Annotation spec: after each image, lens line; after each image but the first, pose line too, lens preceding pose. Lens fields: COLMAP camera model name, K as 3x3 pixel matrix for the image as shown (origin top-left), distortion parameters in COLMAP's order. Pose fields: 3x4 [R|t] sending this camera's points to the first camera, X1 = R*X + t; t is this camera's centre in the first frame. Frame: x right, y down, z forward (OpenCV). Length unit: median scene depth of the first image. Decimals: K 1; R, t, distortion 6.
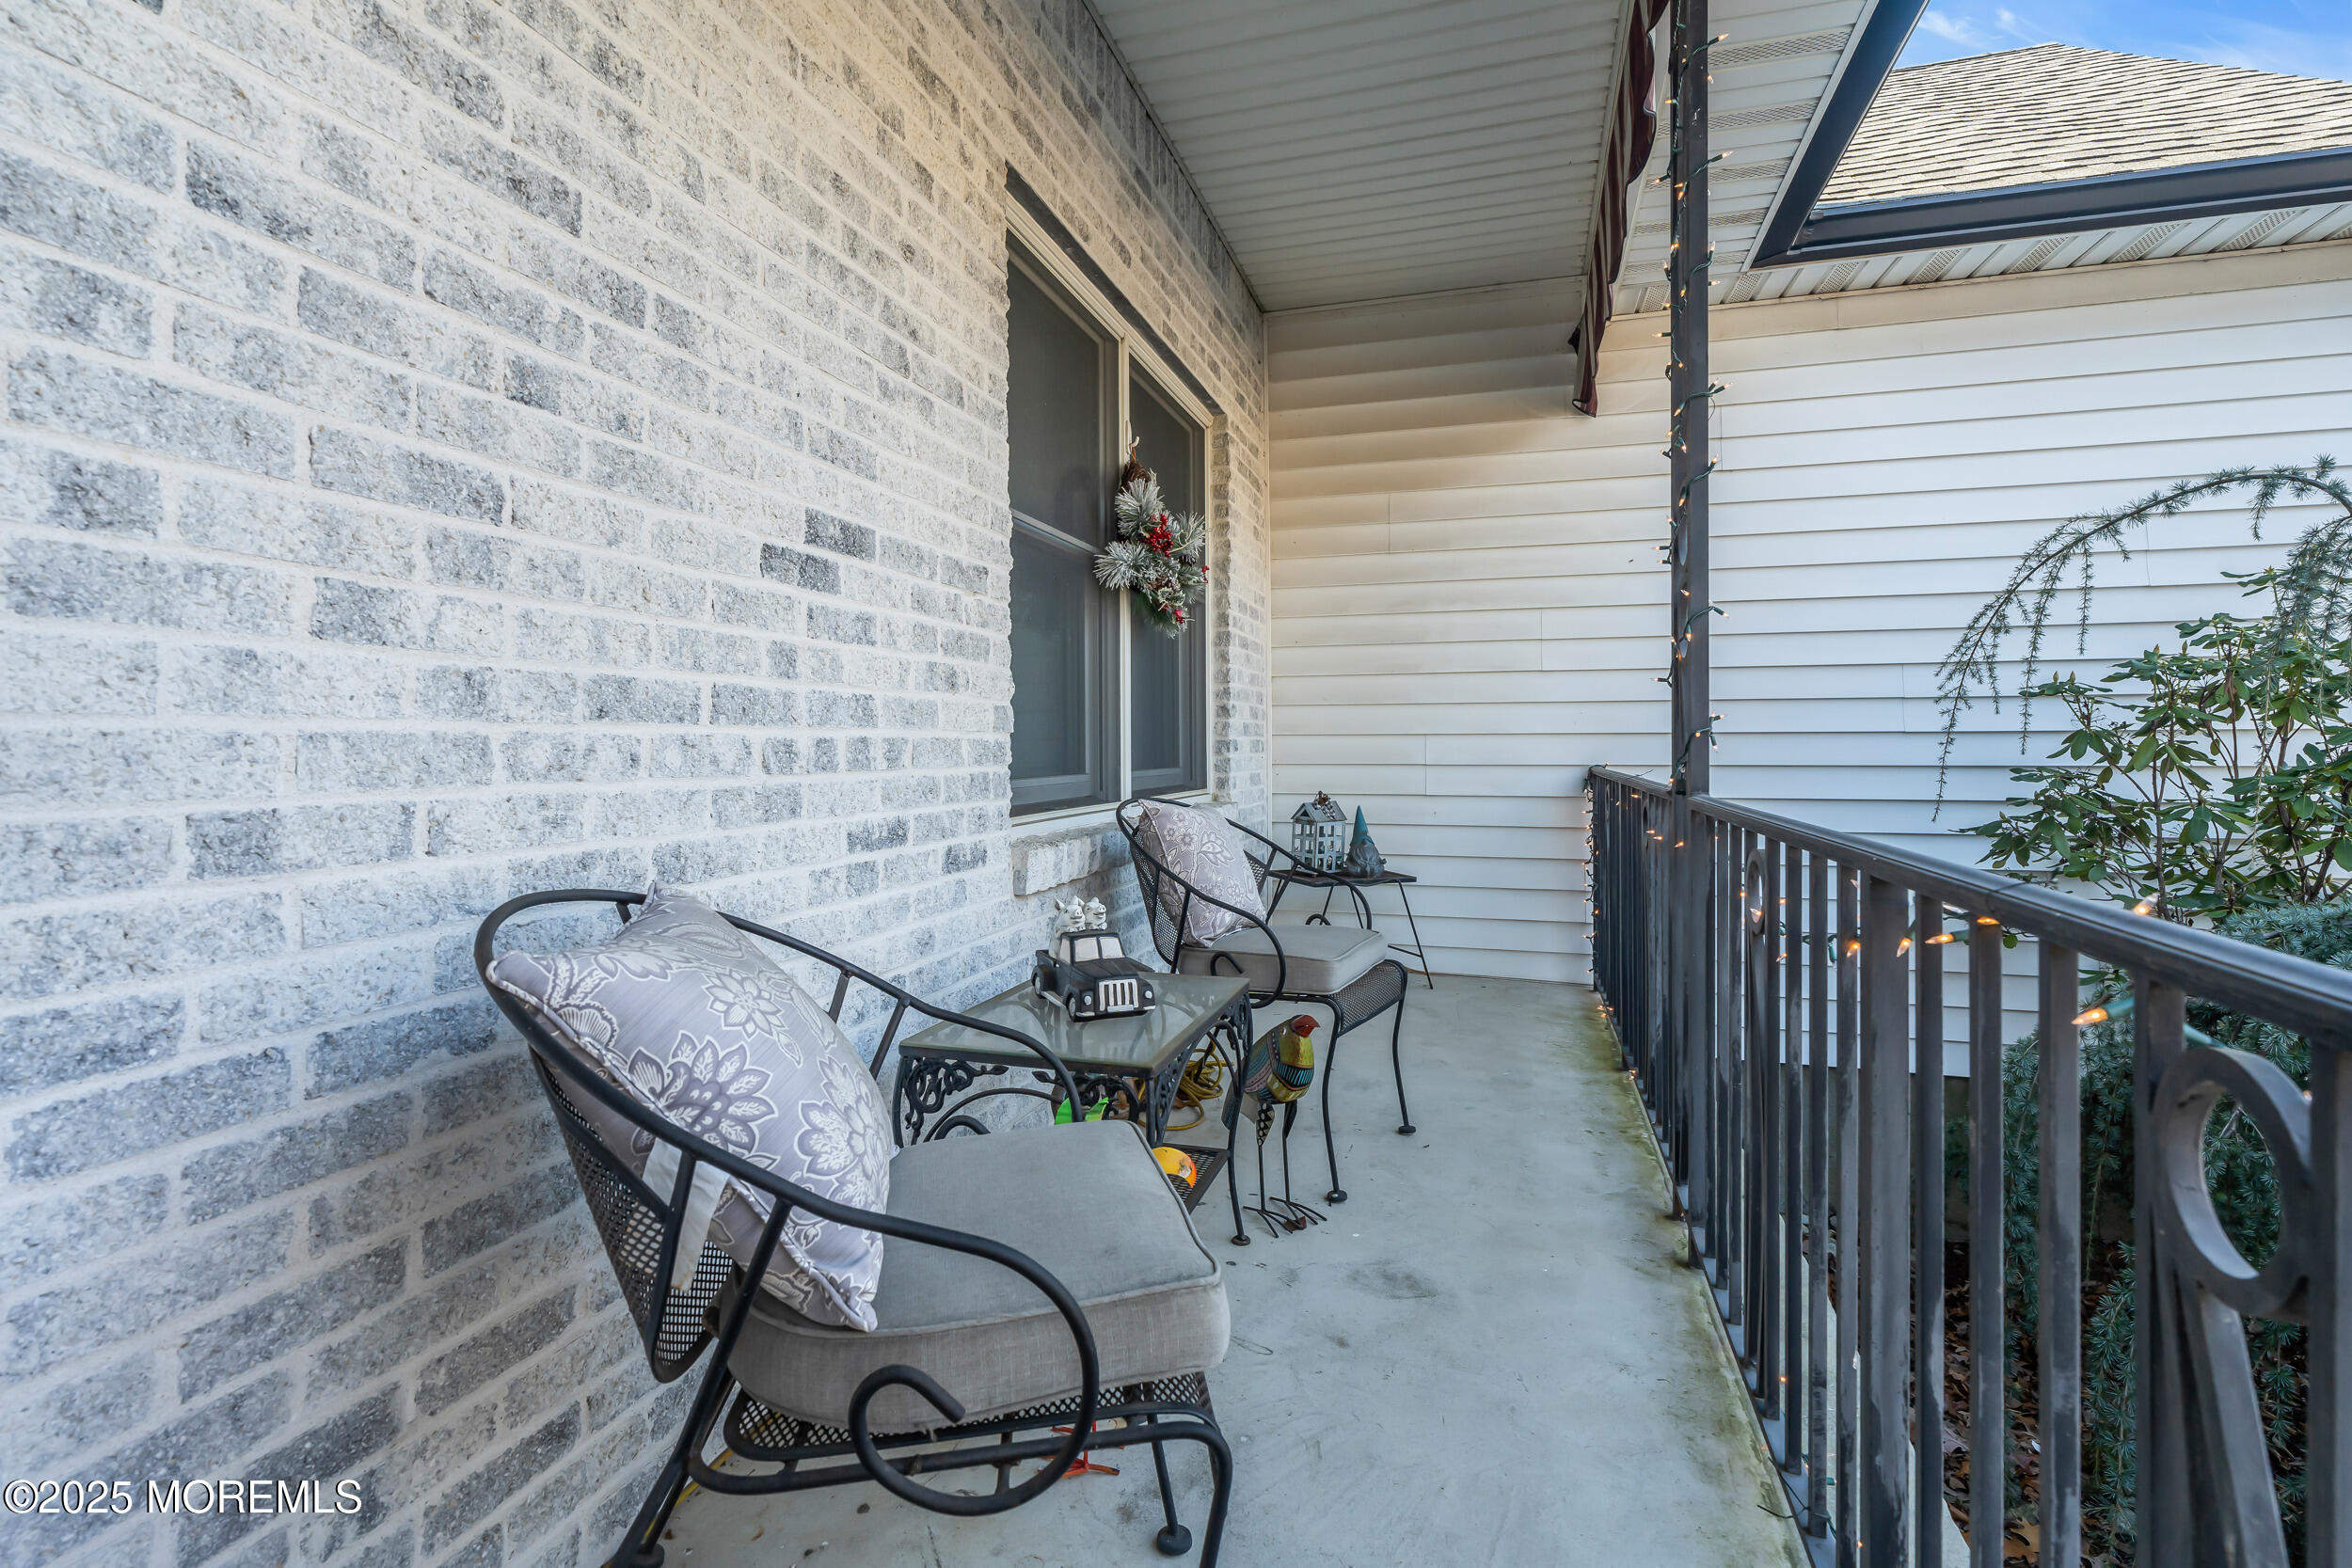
lens RADIAL K [[1098.7, 0, 1175.6], [0, 1098.7, 740.2], [0, 0, 1]] dist [-0.000116, -0.000067]
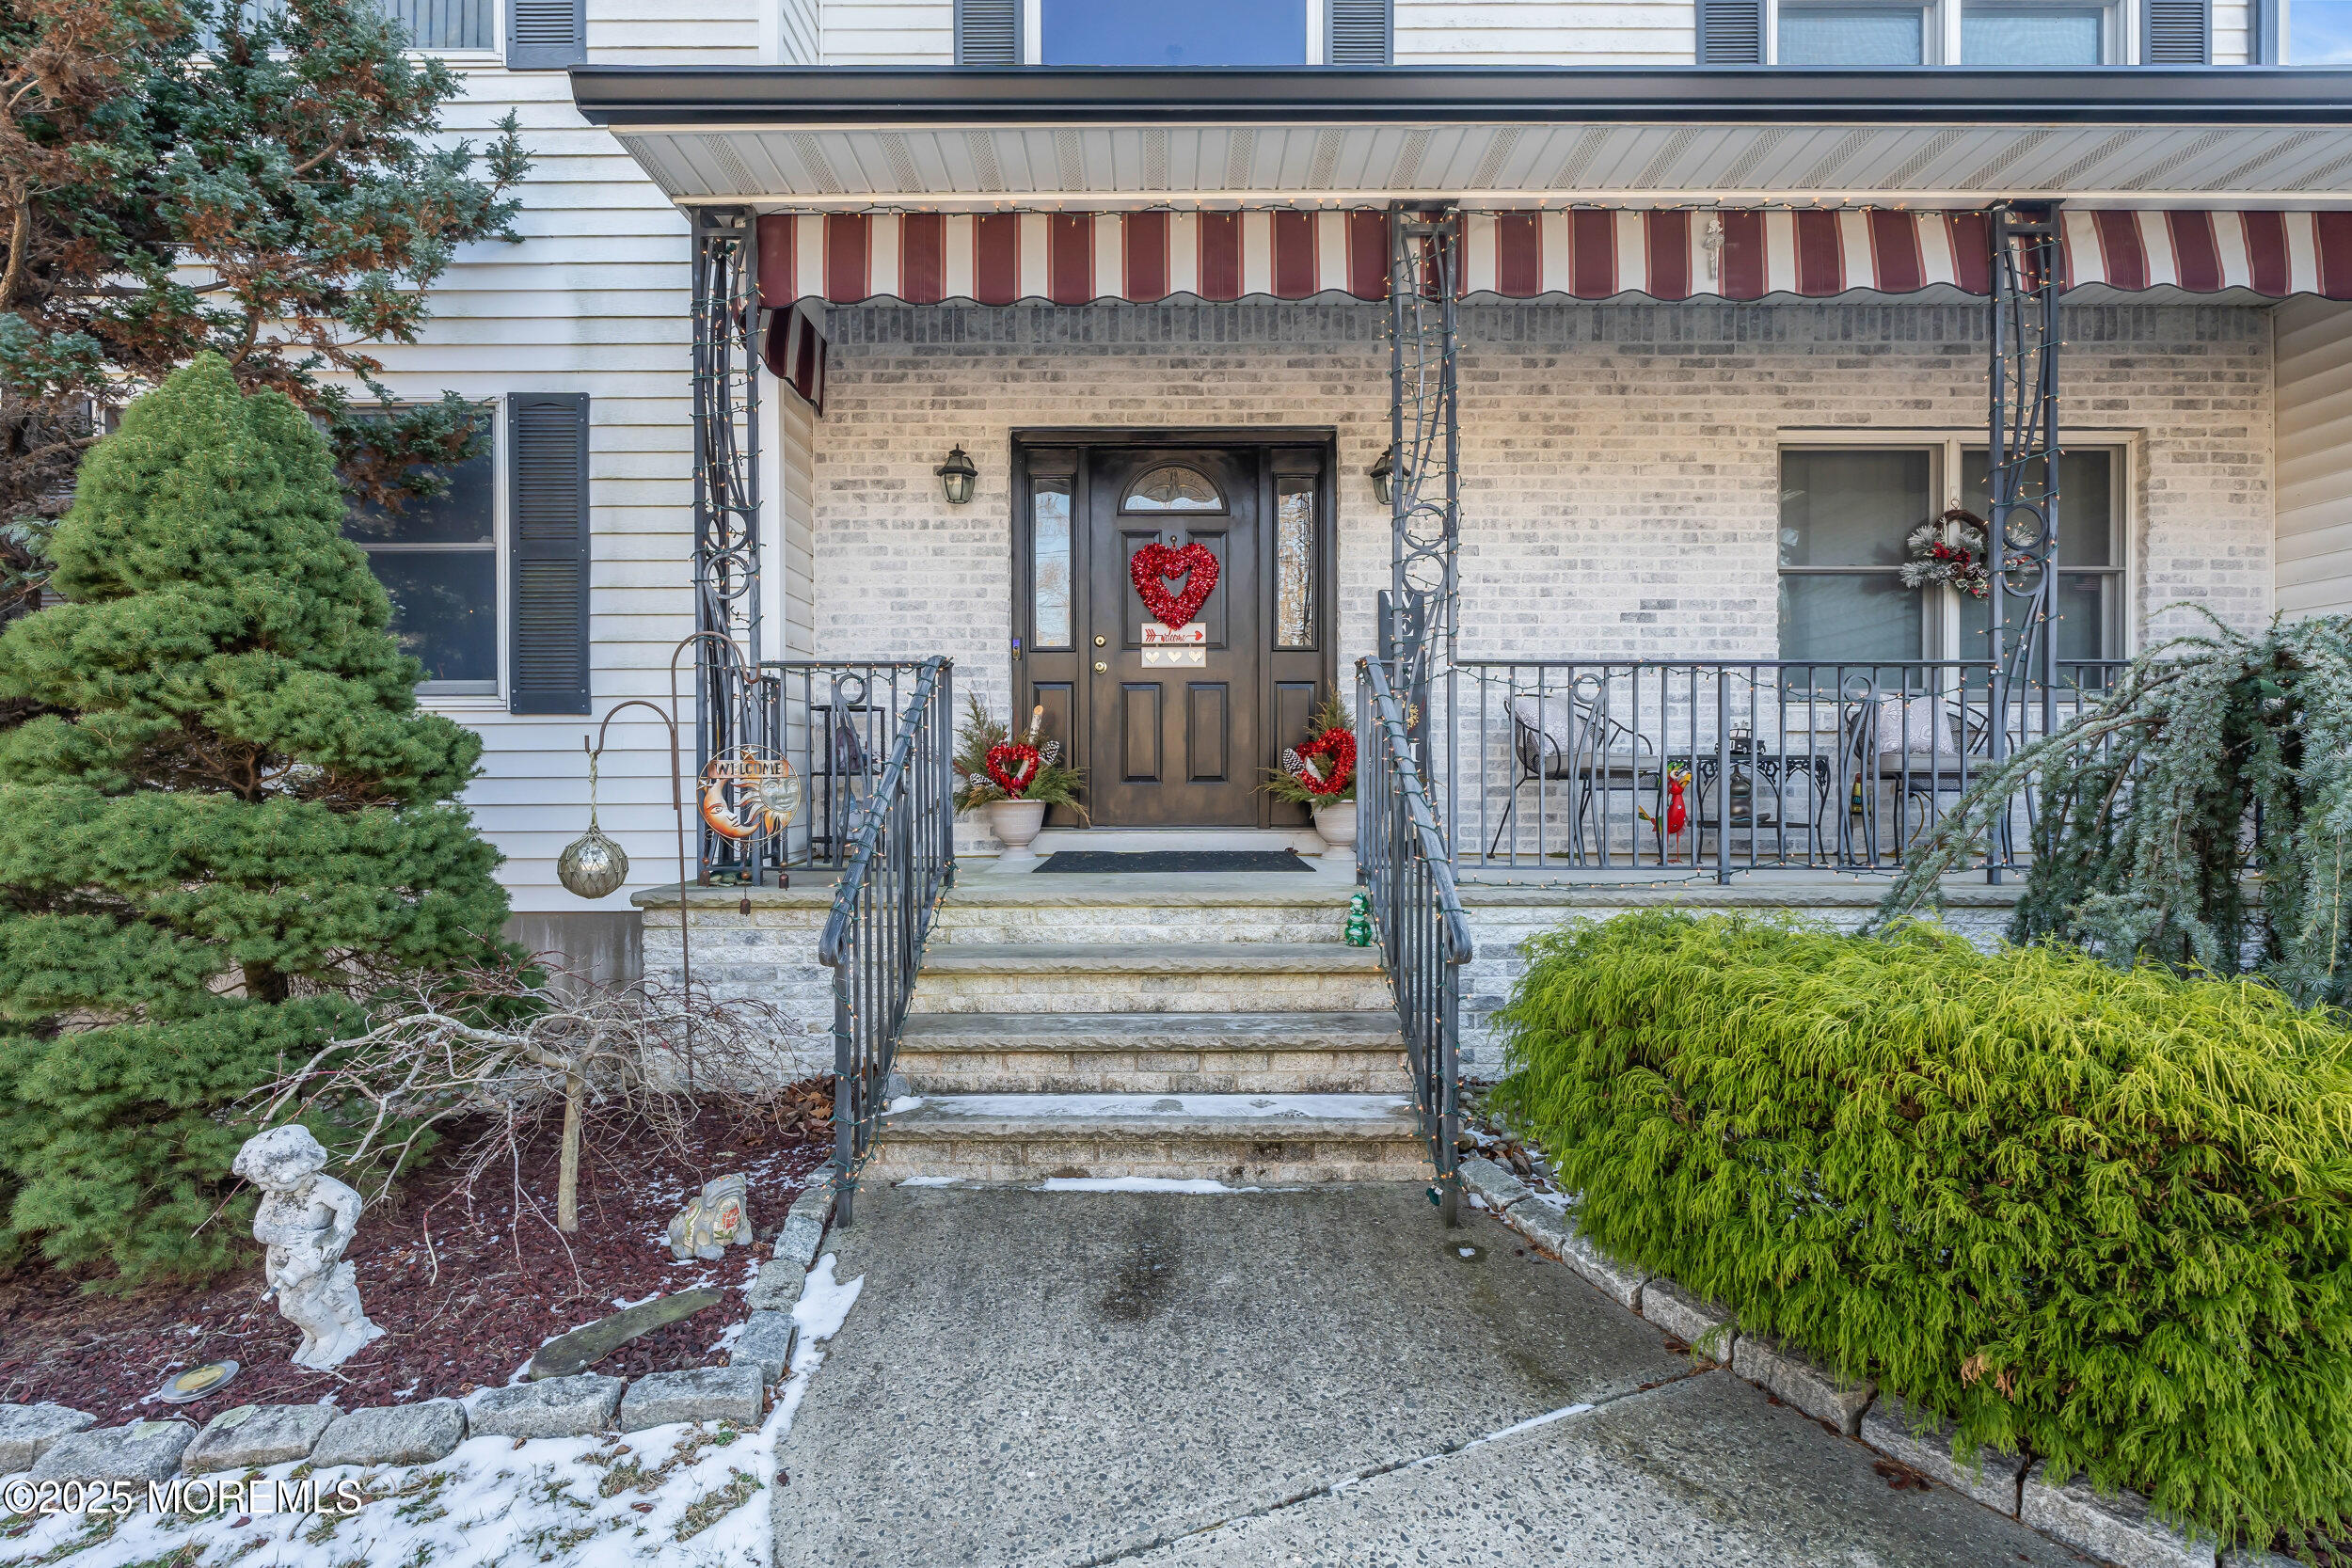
lens RADIAL K [[1110.9, 0, 1176.0], [0, 1110.9, 784.0], [0, 0, 1]] dist [-0.001533, 0.000836]
pose [[0.292999, 0.004466, -0.956102, 2.432616], [0.001185, 0.999987, 0.005034, 0.327995], [0.956112, -0.002608, 0.292990, -1.327447]]
